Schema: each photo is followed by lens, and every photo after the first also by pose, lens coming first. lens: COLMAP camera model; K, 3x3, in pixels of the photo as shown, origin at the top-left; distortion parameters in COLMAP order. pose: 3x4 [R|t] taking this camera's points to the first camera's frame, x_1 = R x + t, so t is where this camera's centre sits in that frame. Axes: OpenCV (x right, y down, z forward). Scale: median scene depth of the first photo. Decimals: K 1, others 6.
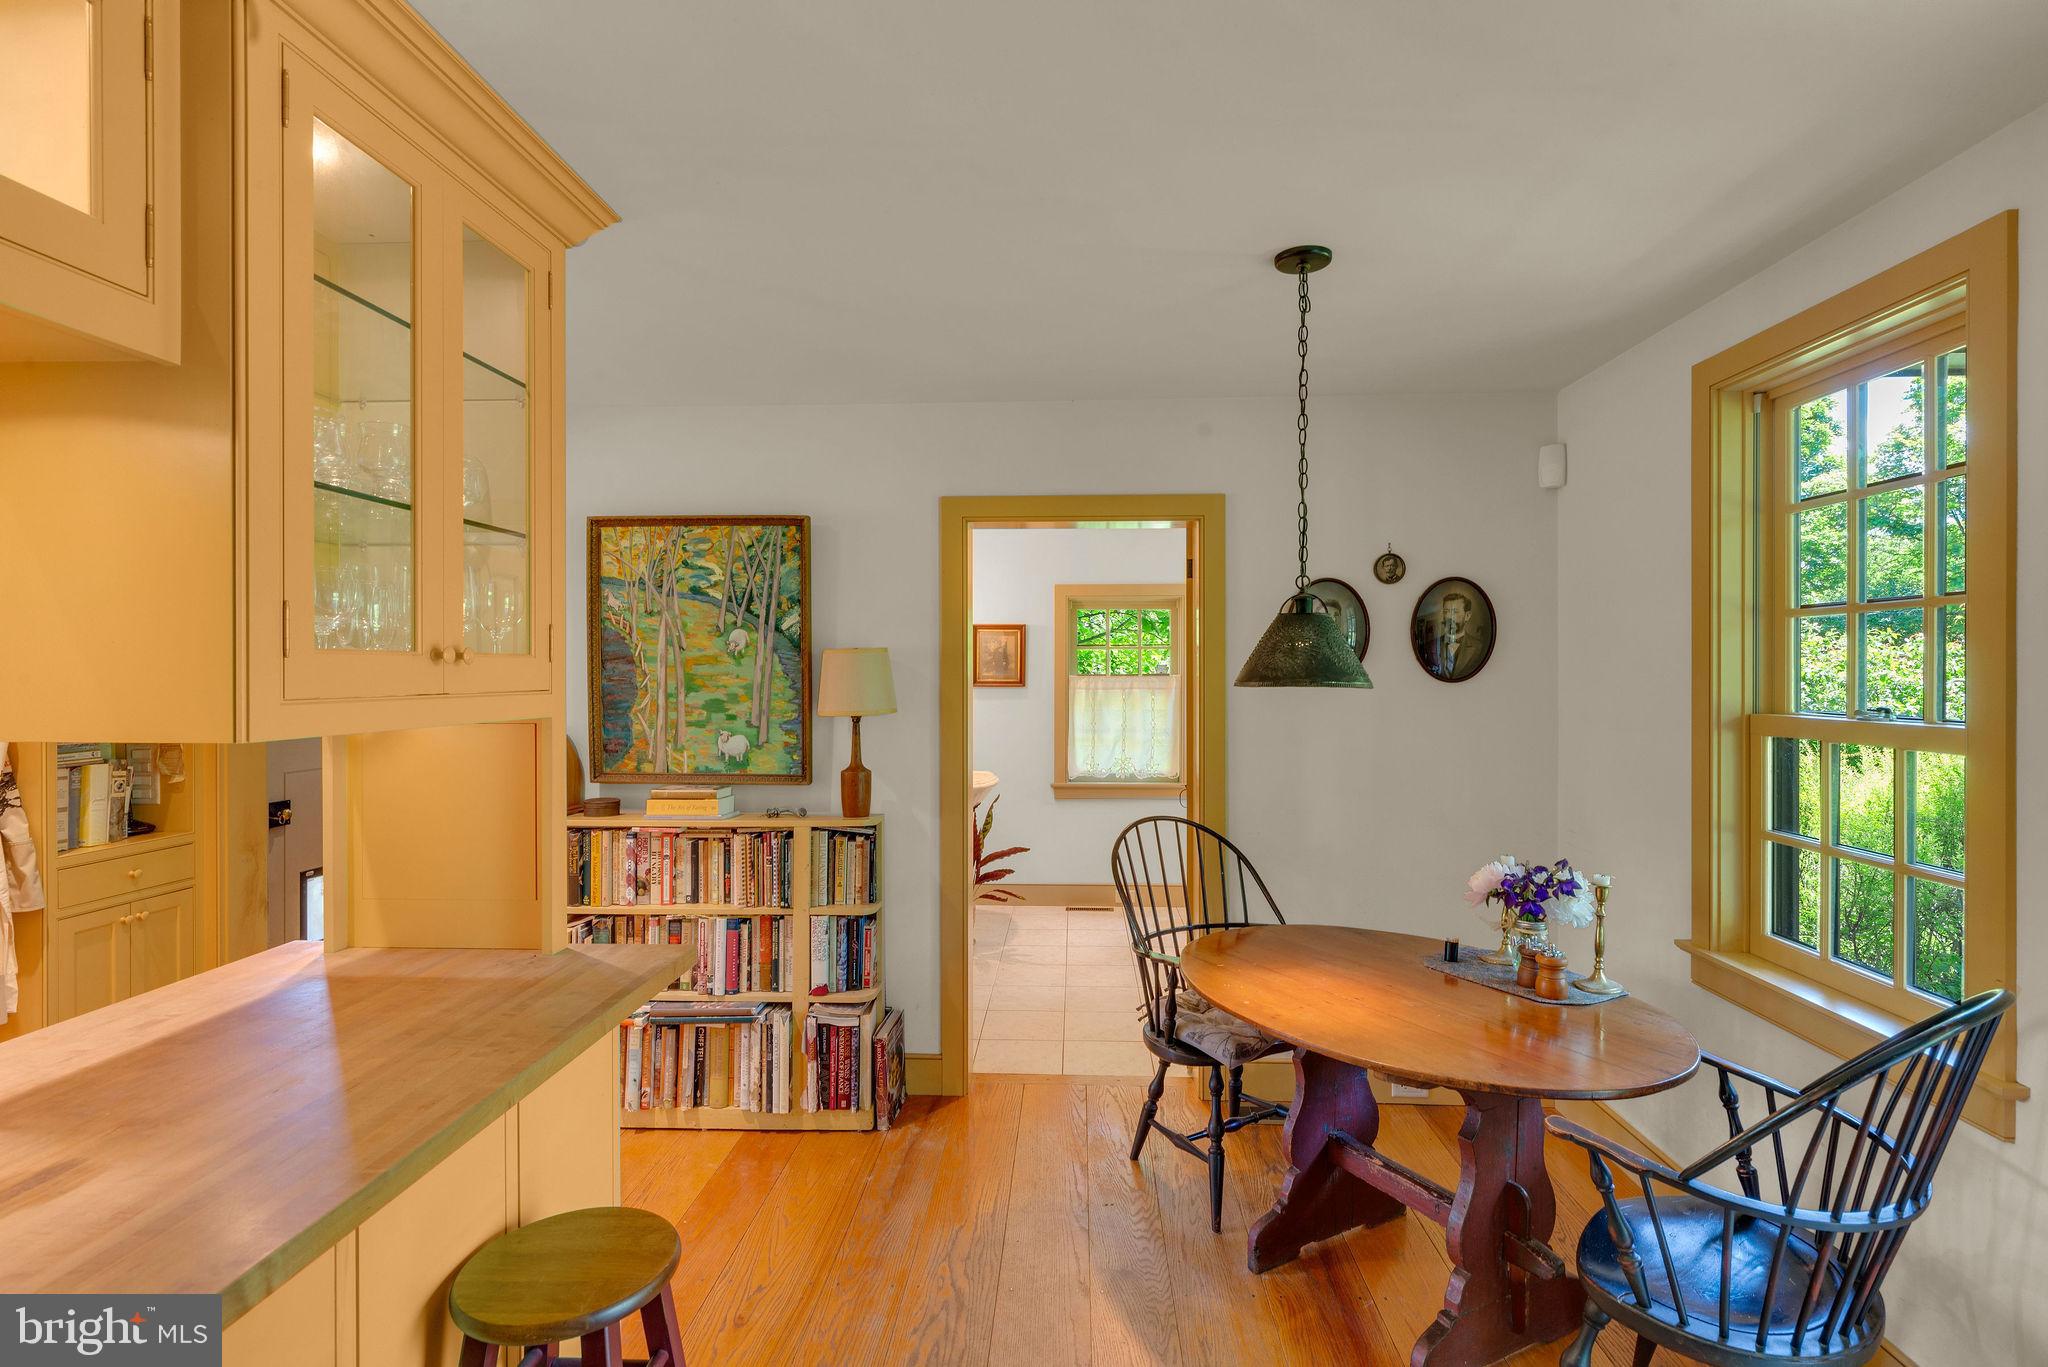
lens RADIAL K [[1009.5, 0, 1021.6], [0, 1009.5, 677.7], [0, 0, 1]] dist [0.000586, -0.000352]
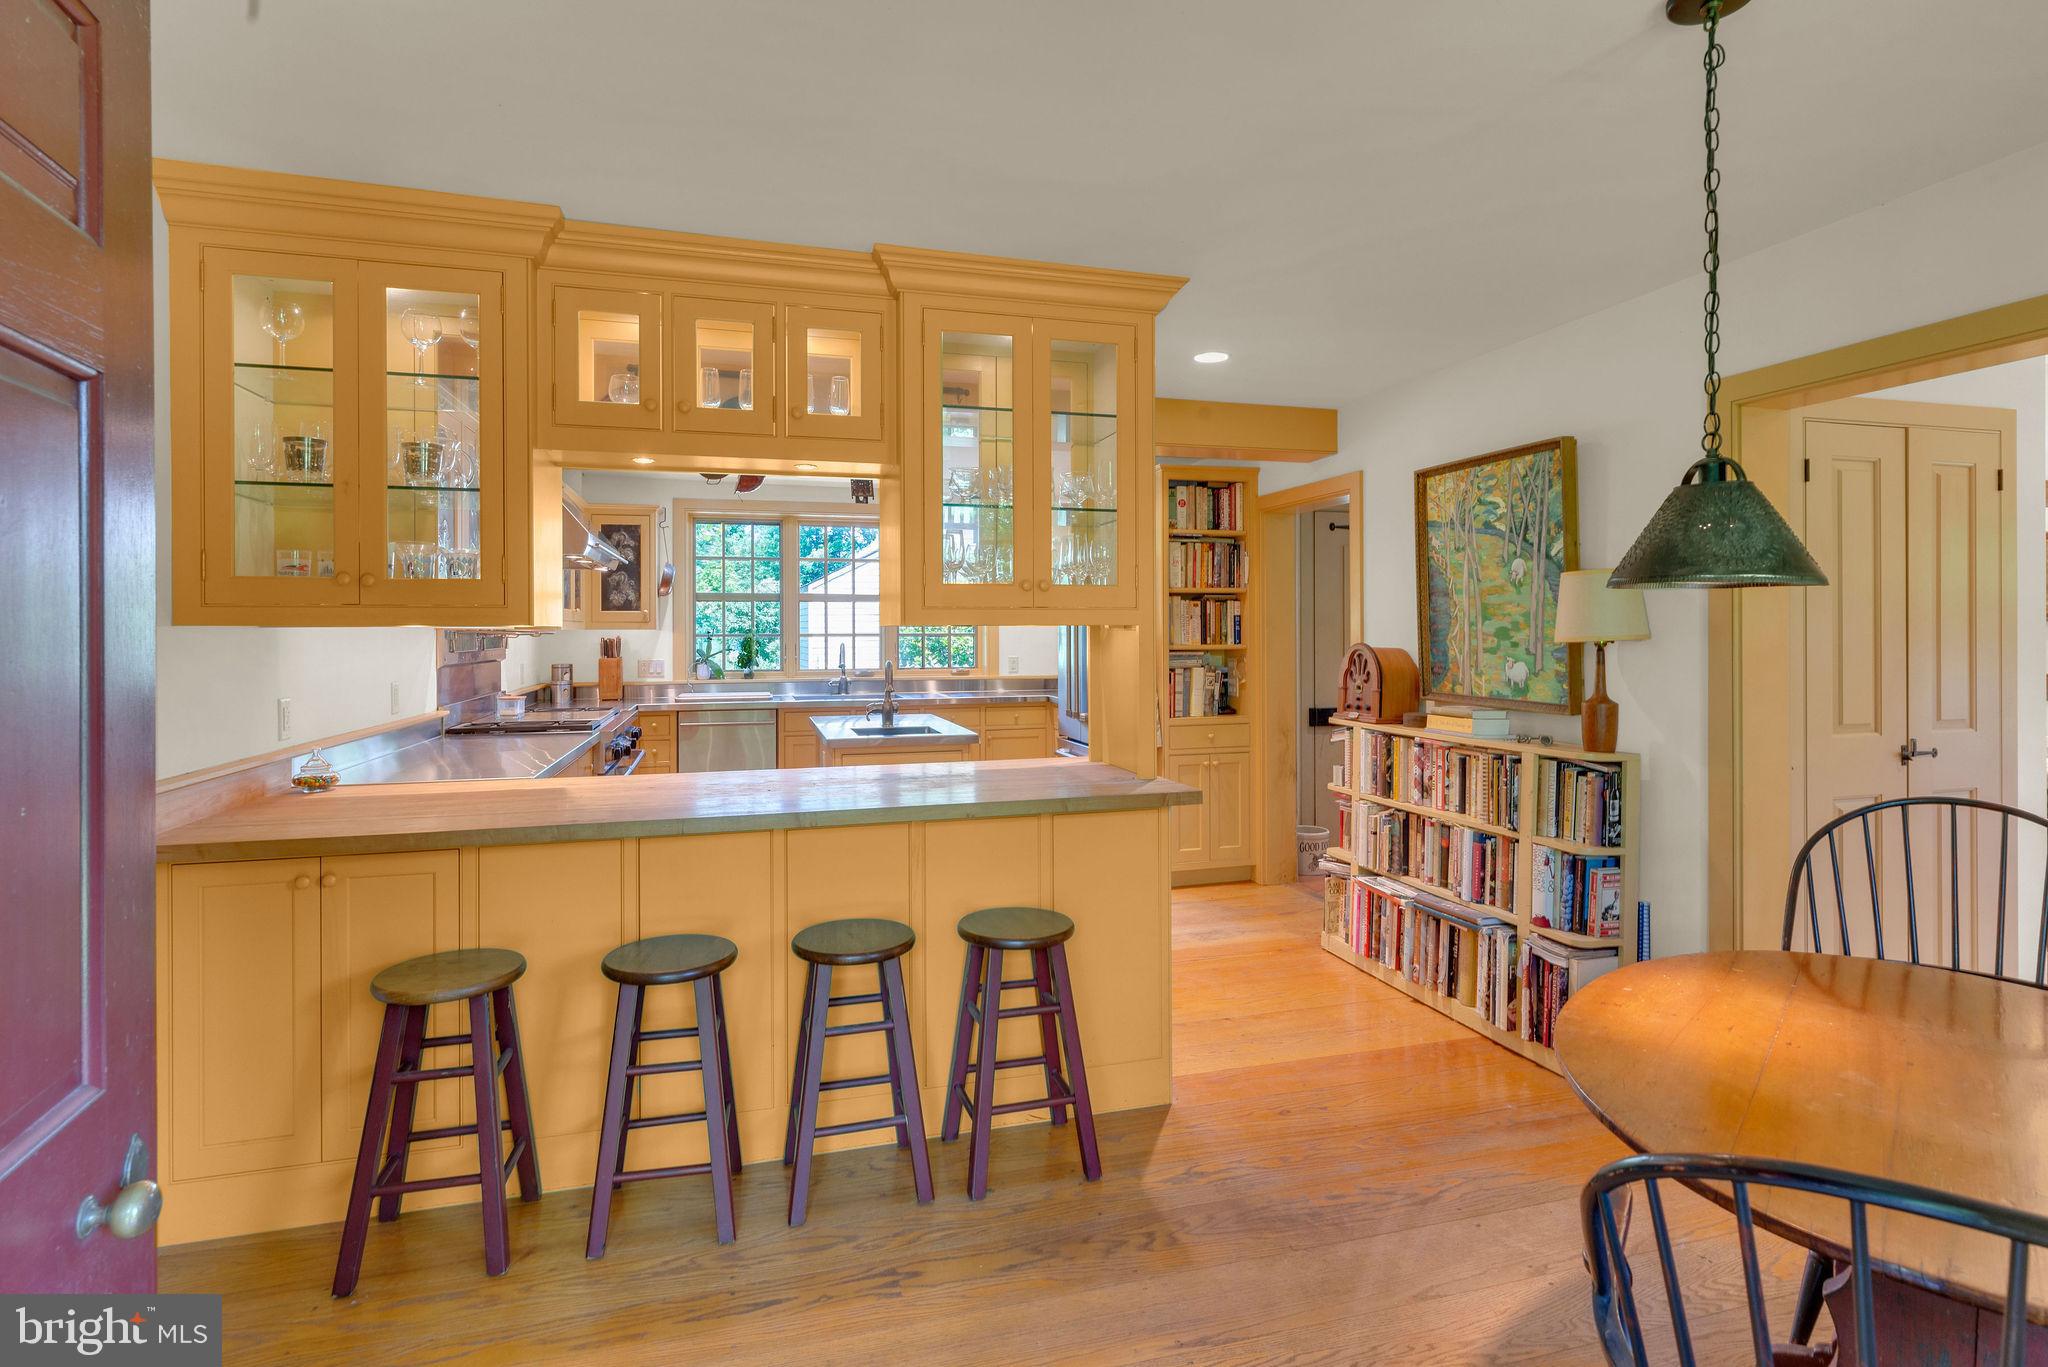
lens RADIAL K [[1009.5, 0, 1011.5], [0, 1009.5, 636.7], [0, 0, 1]] dist [0.000586, -0.000352]
pose [[0.308144, 0.005192, -0.951326, 0.539227], [-0.005430, 0.999978, 0.003699, 0.030437], [0.951324, 0.004026, 0.308166, 0.196572]]
